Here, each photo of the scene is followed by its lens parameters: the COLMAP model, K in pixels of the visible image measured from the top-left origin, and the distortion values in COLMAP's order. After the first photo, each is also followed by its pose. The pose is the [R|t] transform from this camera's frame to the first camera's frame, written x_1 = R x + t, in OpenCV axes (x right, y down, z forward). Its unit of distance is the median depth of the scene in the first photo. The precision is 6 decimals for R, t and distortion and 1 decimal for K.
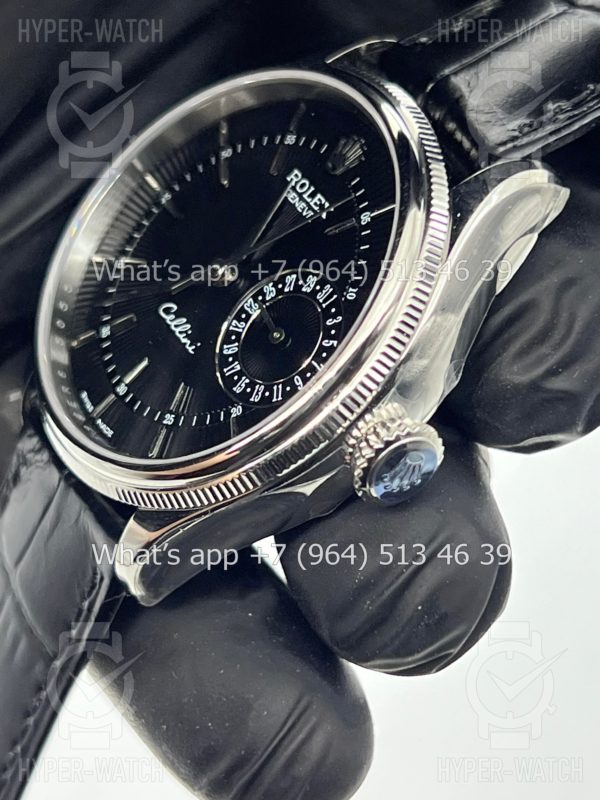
lens RADIAL K [[1991.0, 0, 299.8], [0, 1991.0, 398.5], [0, 0, 1]] dist [0.245835, 0.000000]
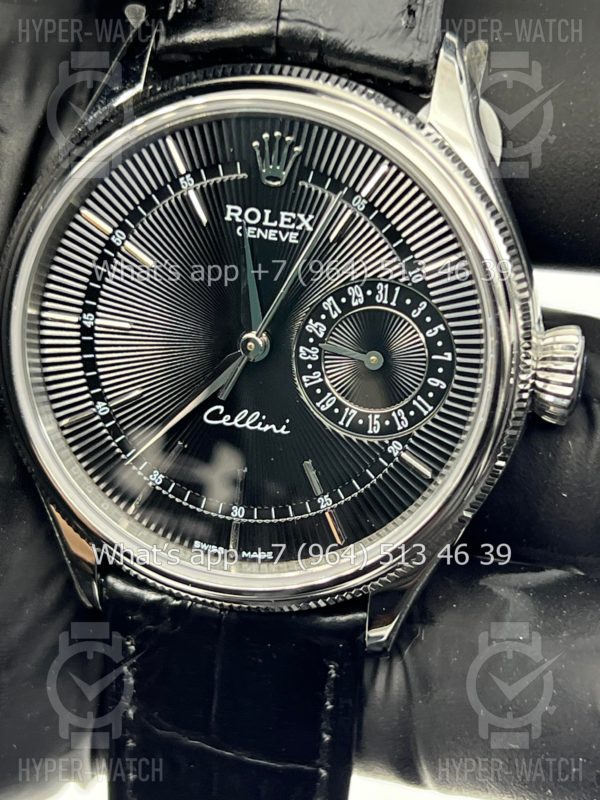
lens RADIAL K [[1991.0, 0, 300.9], [0, 1991.0, 399.3], [0, 0, 1]] dist [0.245835, 0.000000]
pose [[0.617159, -0.697619, 0.363927, -0.376780], [0.544132, 0.712491, 0.443032, -0.441162], [-0.568363, -0.075397, 0.819316, 0.242006]]
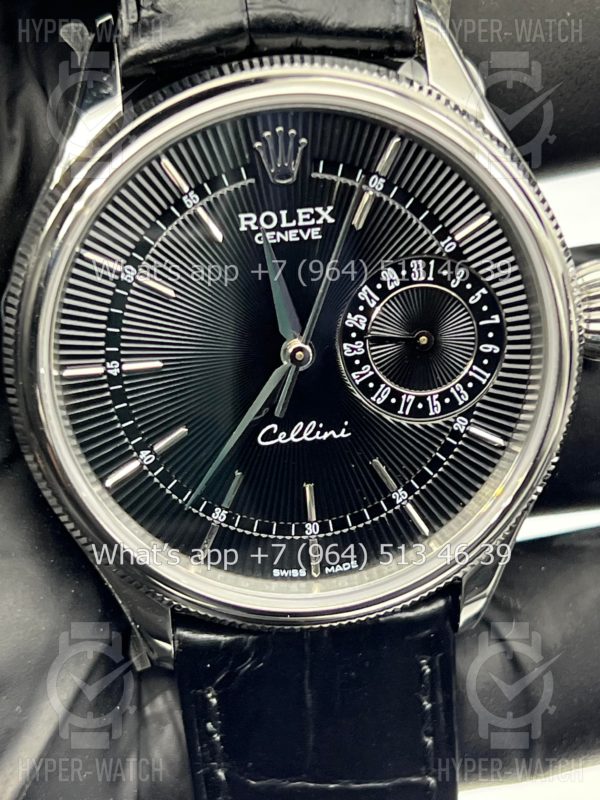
lens RADIAL K [[1991.0, 0, 301.9], [0, 1991.0, 399.1], [0, 0, 1]] dist [0.245835, 0.000000]
pose [[0.337138, -0.824405, 0.454637, -0.448729], [0.567956, 0.563235, 0.600160, -0.572543], [-0.750843, 0.055877, 0.658113, 0.438059]]
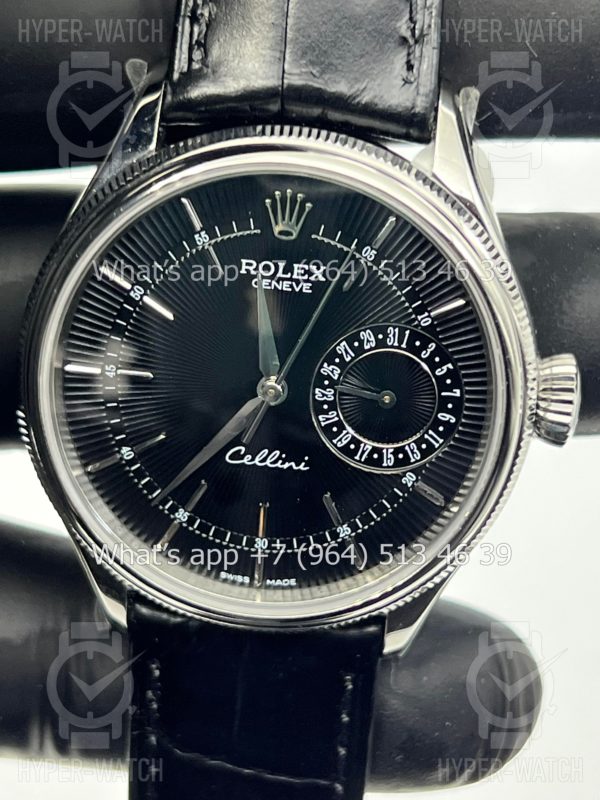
lens RADIAL K [[1991.0, 0, 300.7], [0, 1991.0, 400.7], [0, 0, 1]] dist [0.245835, 0.000000]
pose [[0.547154, -0.760897, 0.348795, -0.372548], [0.529732, 0.637417, 0.559538, -0.595005], [-0.648079, -0.121386, 0.751837, 0.271713]]
